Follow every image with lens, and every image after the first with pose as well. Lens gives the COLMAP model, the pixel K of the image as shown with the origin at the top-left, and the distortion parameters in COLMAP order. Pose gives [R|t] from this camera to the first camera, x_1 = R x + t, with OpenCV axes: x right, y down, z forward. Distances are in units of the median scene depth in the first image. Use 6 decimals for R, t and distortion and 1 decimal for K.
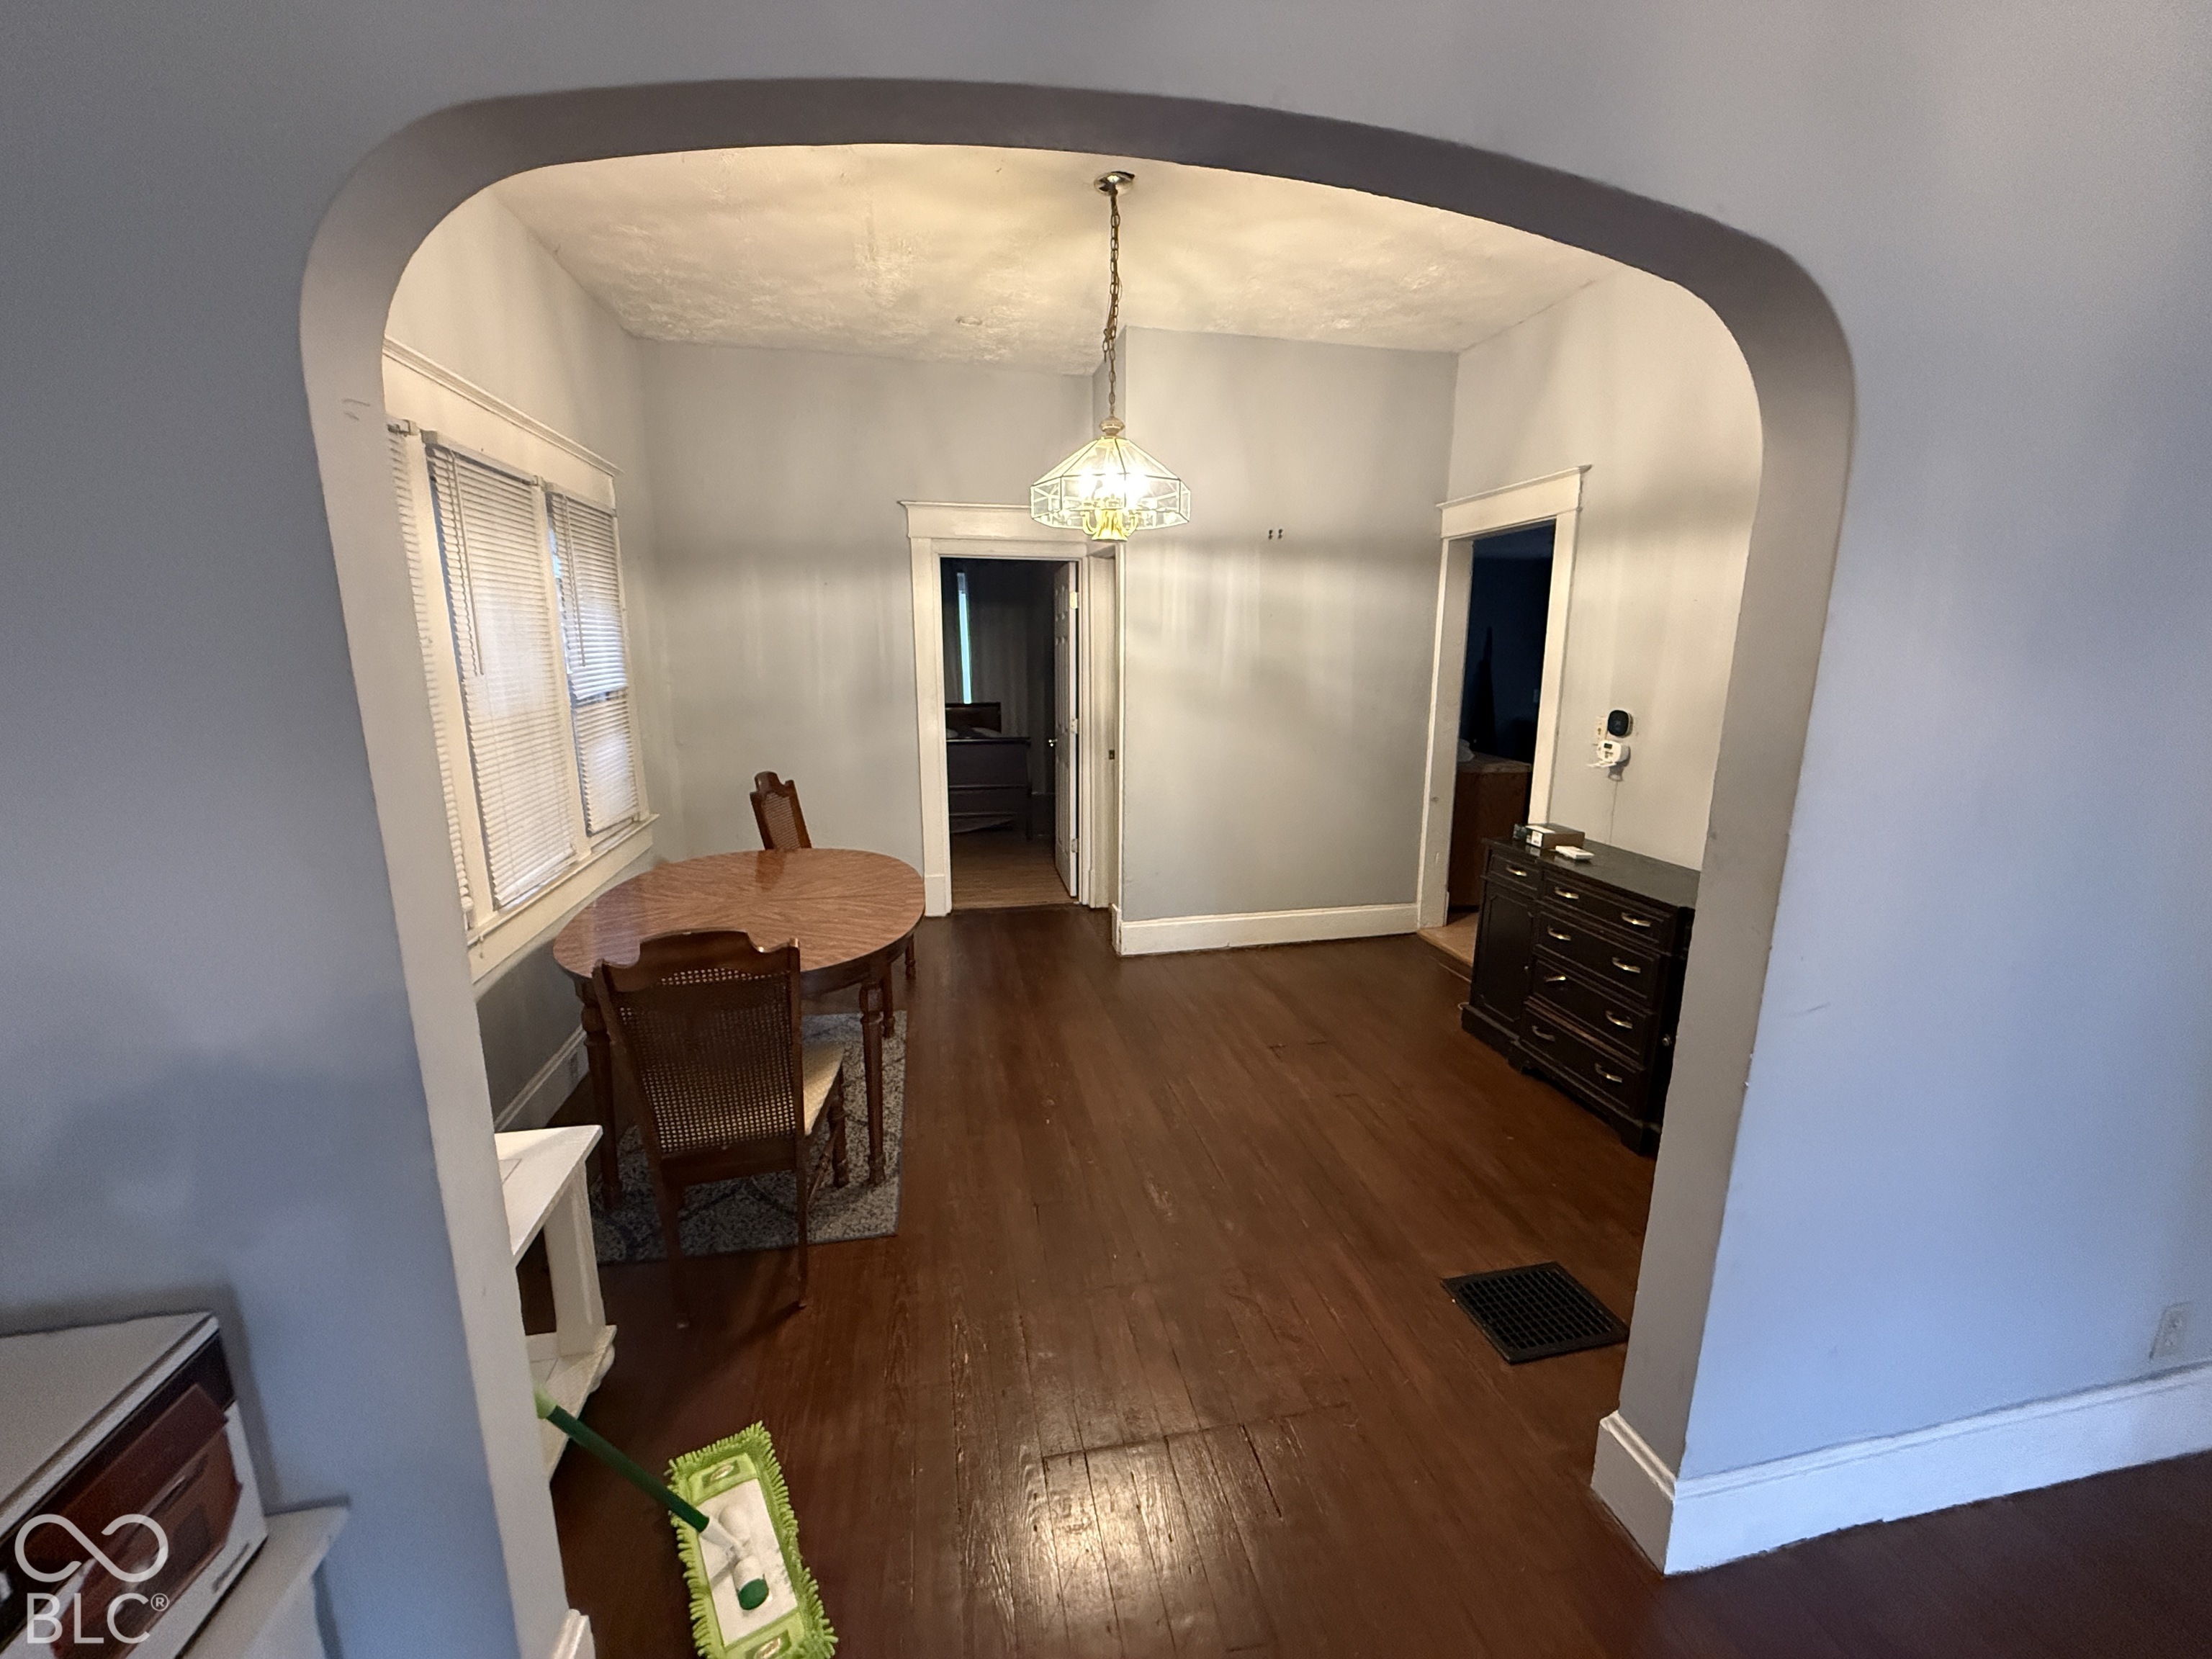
lens RADIAL K [[880.1, 0, 1106.7], [0, 880.1, 826.7], [0, 0, 1]] dist [-0.000623, -0.000031]
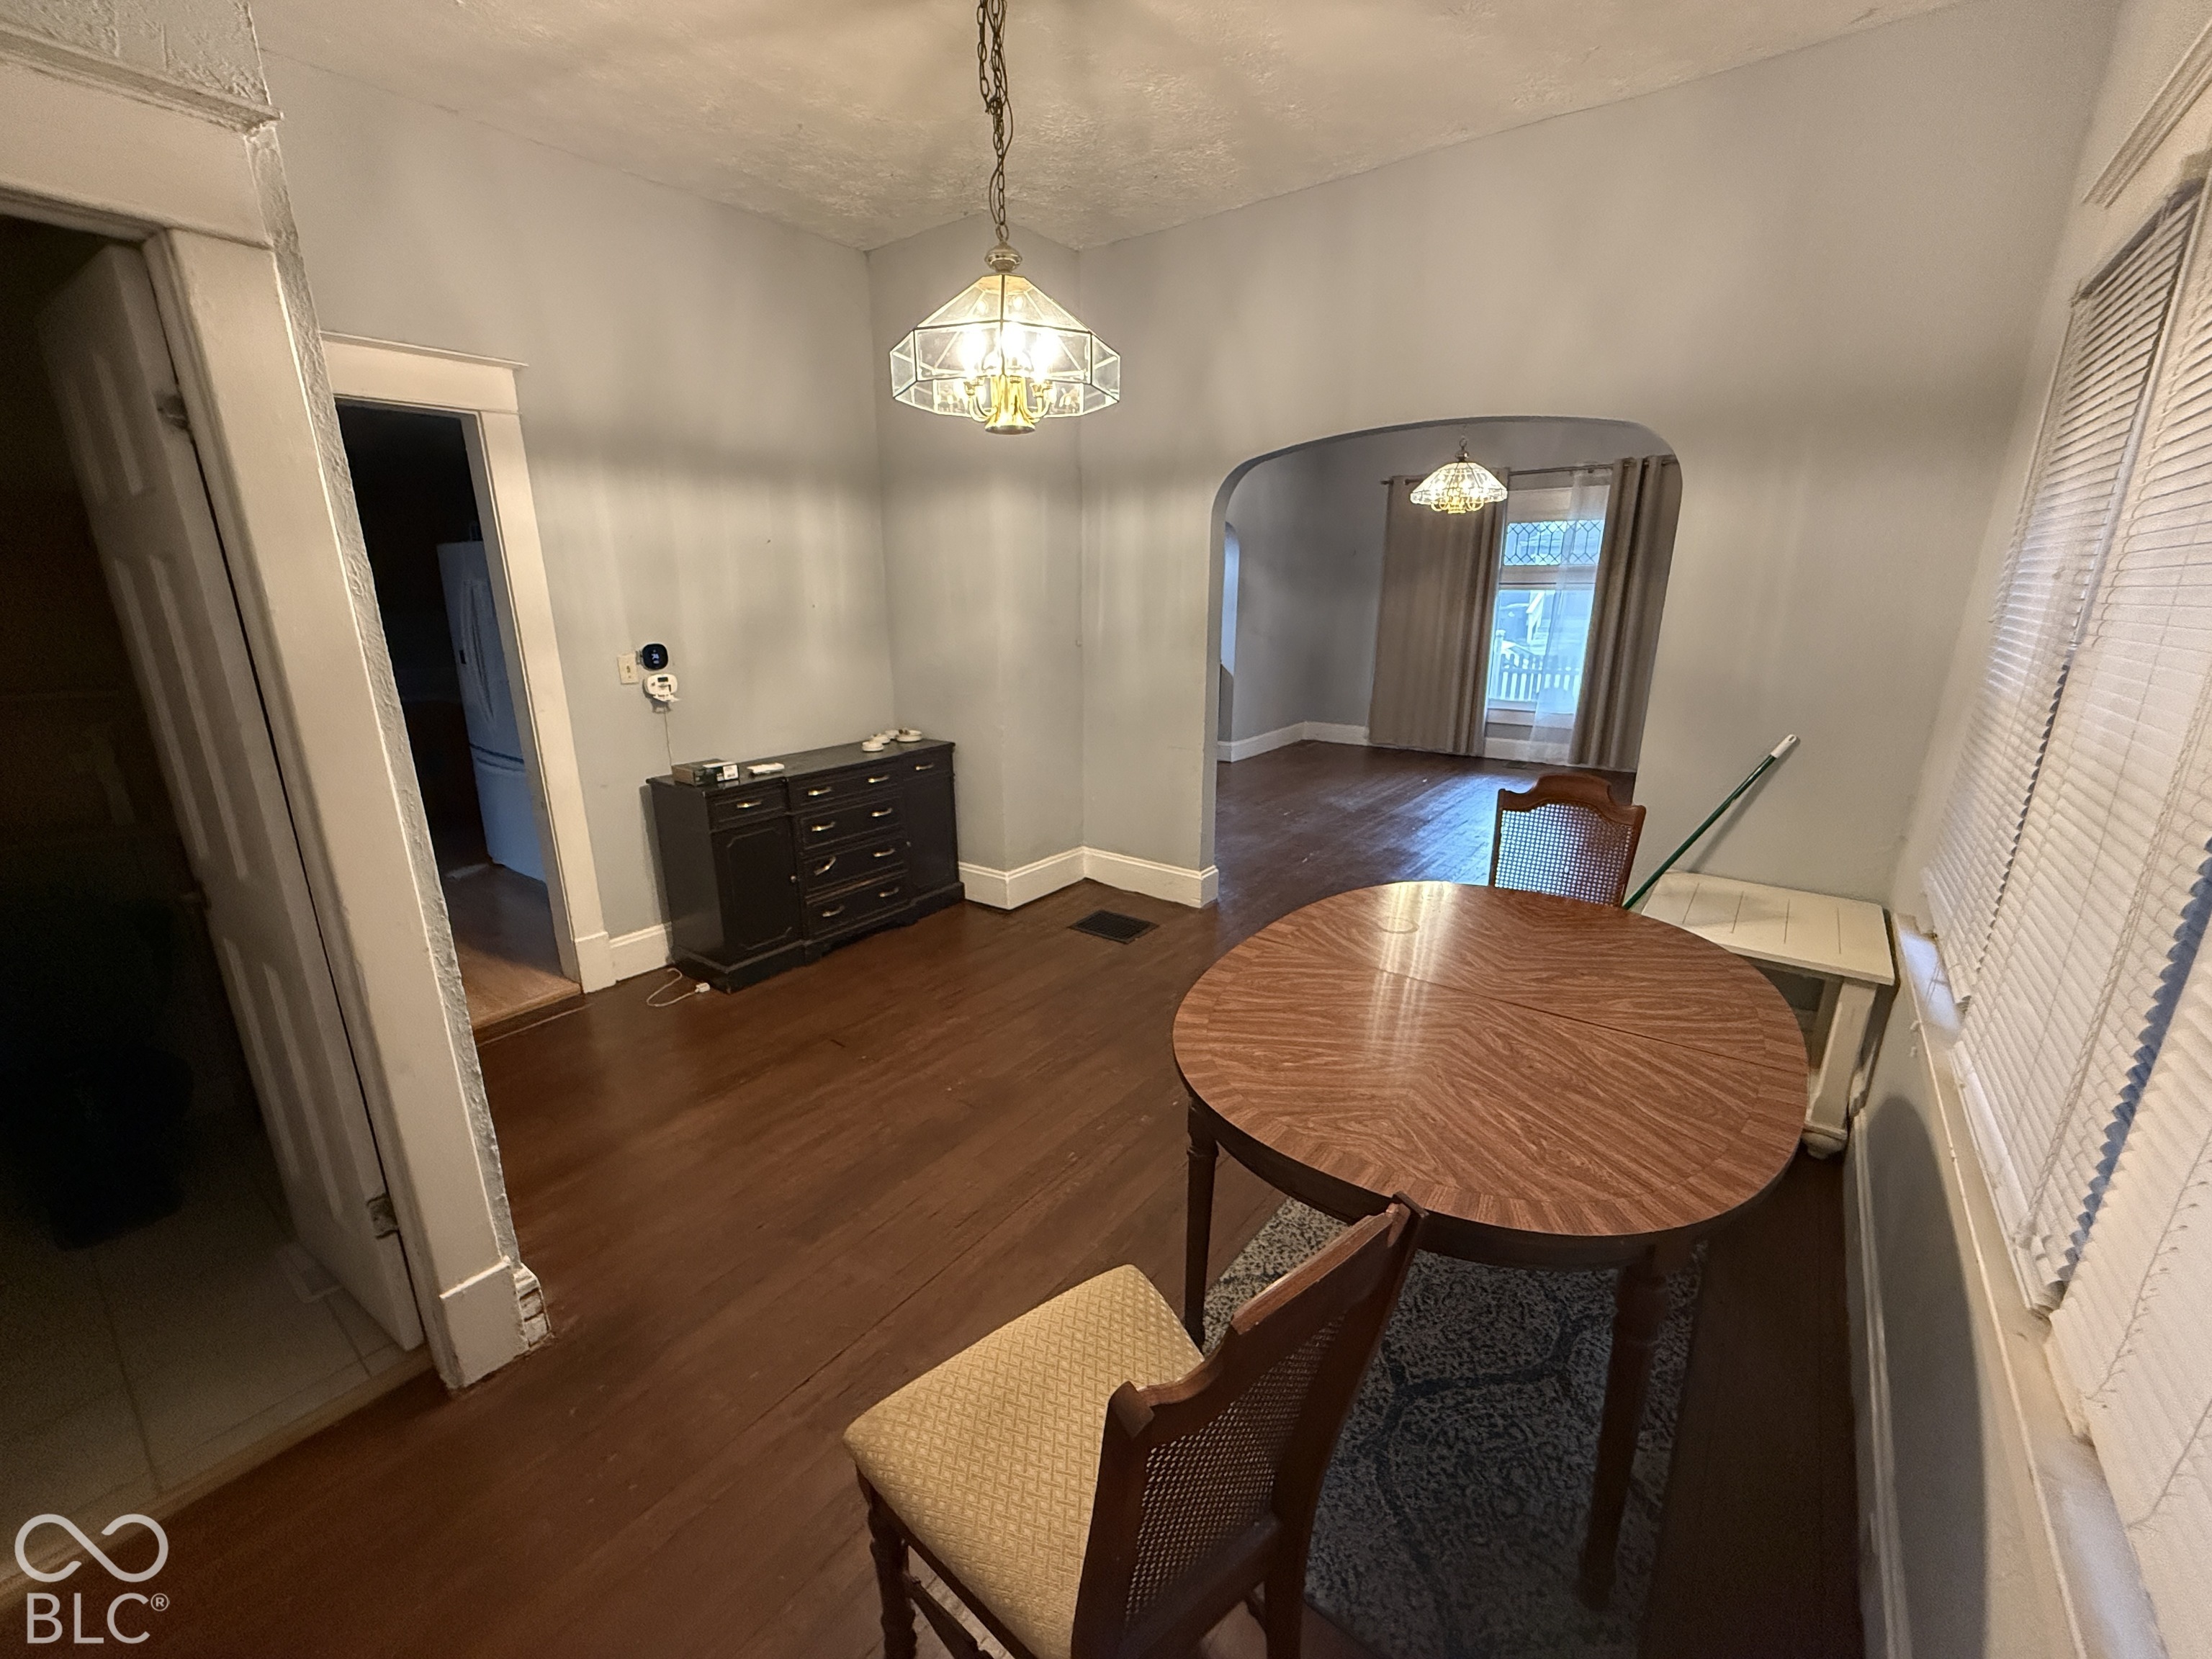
lens RADIAL K [[880.1, 0, 1102.4], [0, 880.1, 829.4], [0, 0, 1]] dist [-0.000623, -0.000031]
pose [[-0.657866, -0.208123, 0.723808, -0.585416], [0.152184, 0.904499, 0.398398, -0.286006], [-0.737599, 0.372244, -0.563366, 1.371930]]
